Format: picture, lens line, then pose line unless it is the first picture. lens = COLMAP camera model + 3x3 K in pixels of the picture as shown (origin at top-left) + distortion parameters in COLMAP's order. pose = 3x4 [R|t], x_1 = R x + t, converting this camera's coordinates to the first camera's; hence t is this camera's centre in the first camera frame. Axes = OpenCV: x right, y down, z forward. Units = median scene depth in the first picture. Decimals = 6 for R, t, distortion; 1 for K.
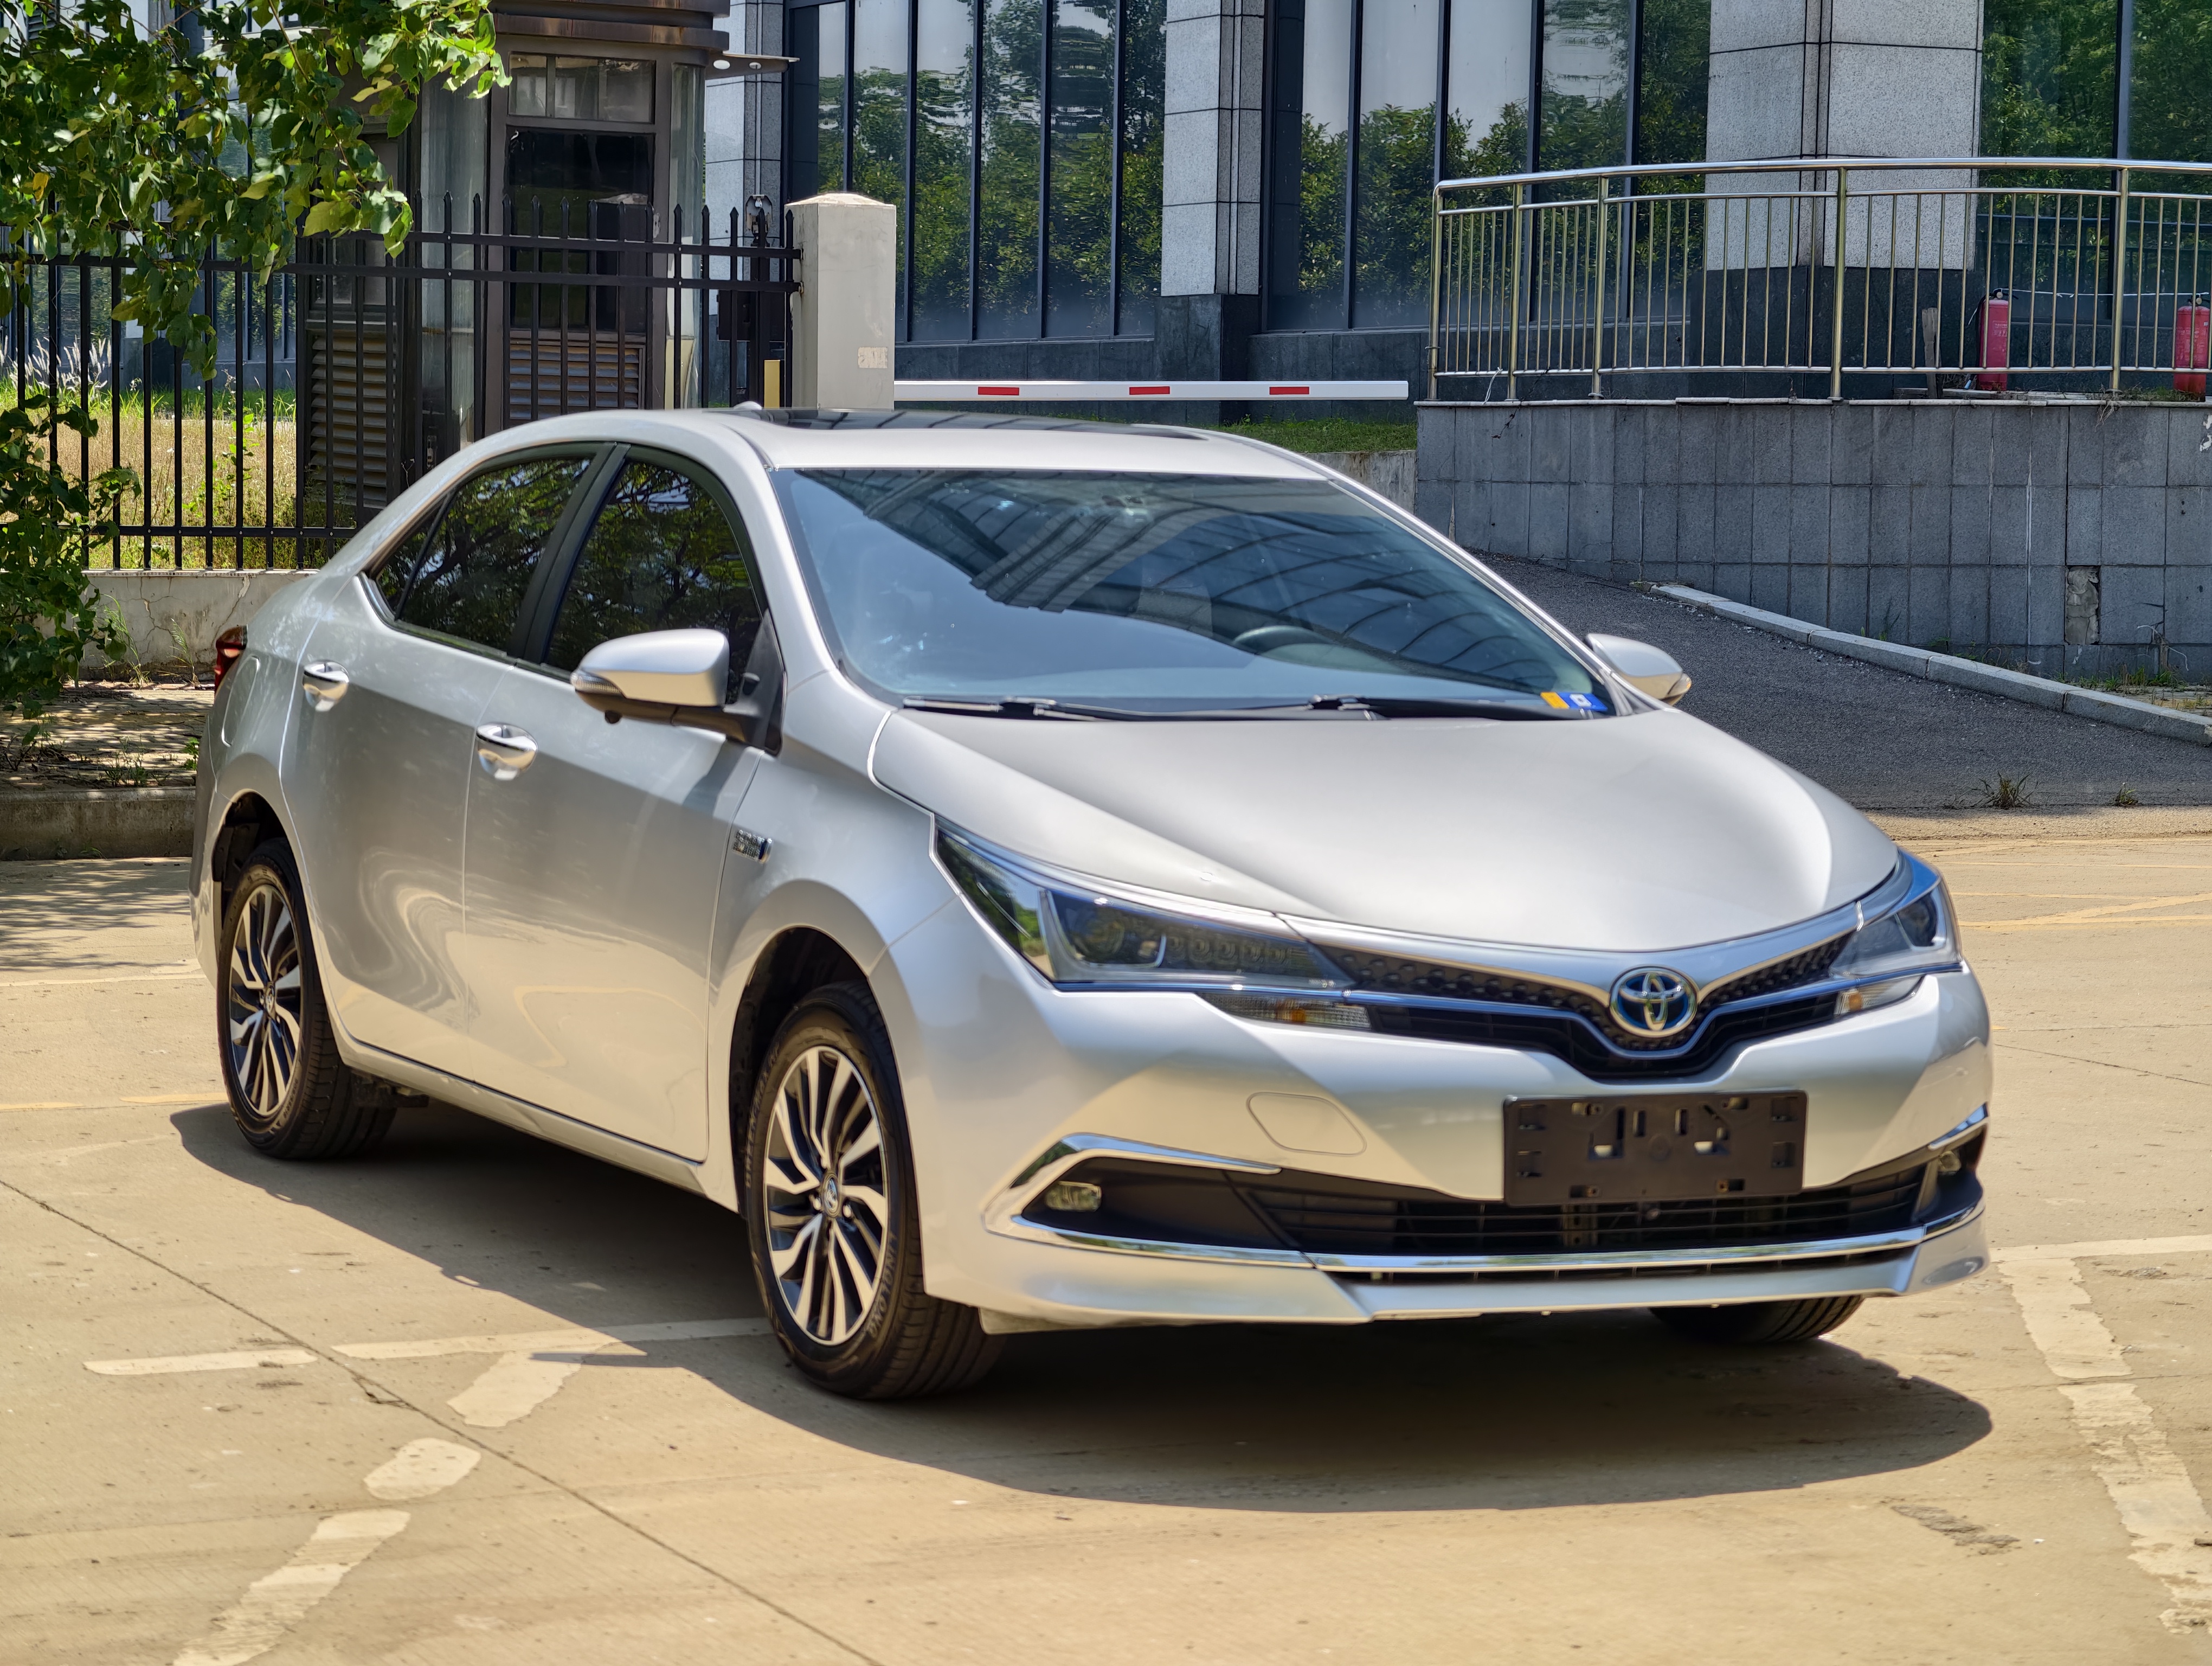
lens RADIAL K [[5483.7, 0, 1110.8], [0, 5483.7, 825.2], [0, 0, 1]] dist [0.185576, 0.000000]
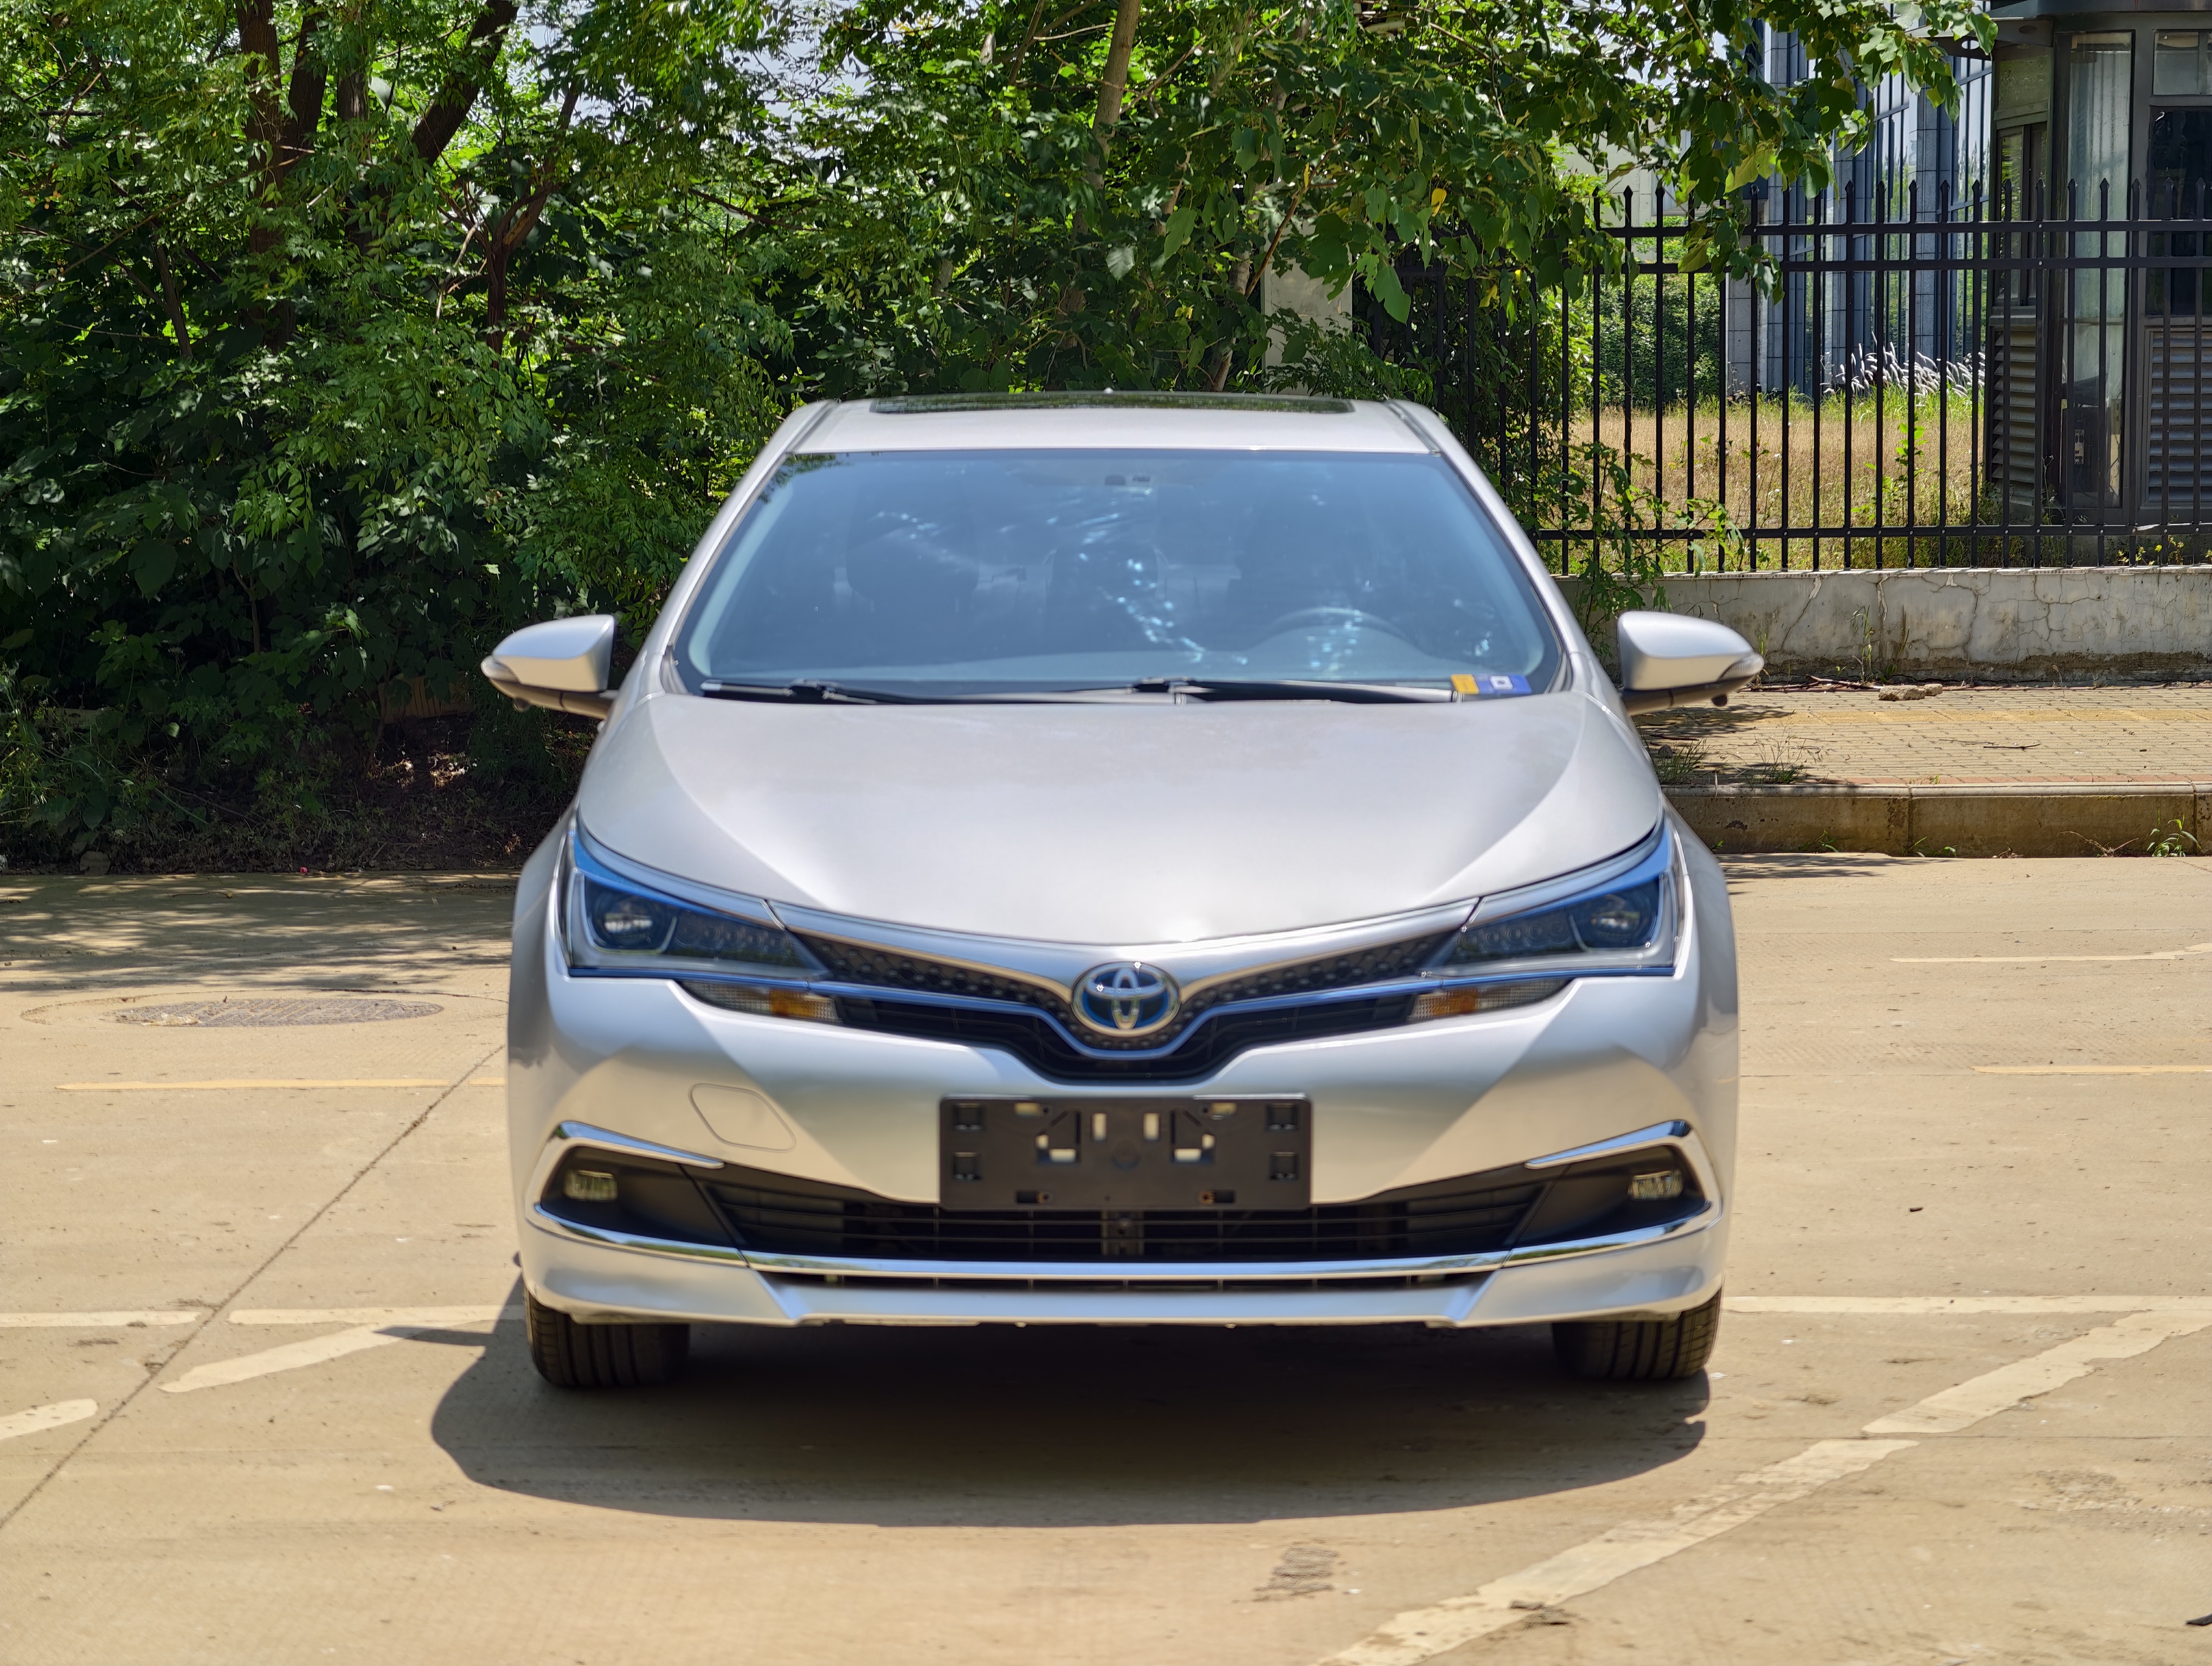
lens RADIAL K [[5483.7, 0, 1108.6], [0, 5483.7, 838.2], [0, 0, 1]] dist [0.185576, 0.000000]
pose [[0.902371, 0.007433, -0.430897, 0.498246], [-0.007180, 0.999972, 0.002212, 0.002534], [0.430901, 0.001098, 0.902399, 0.150366]]
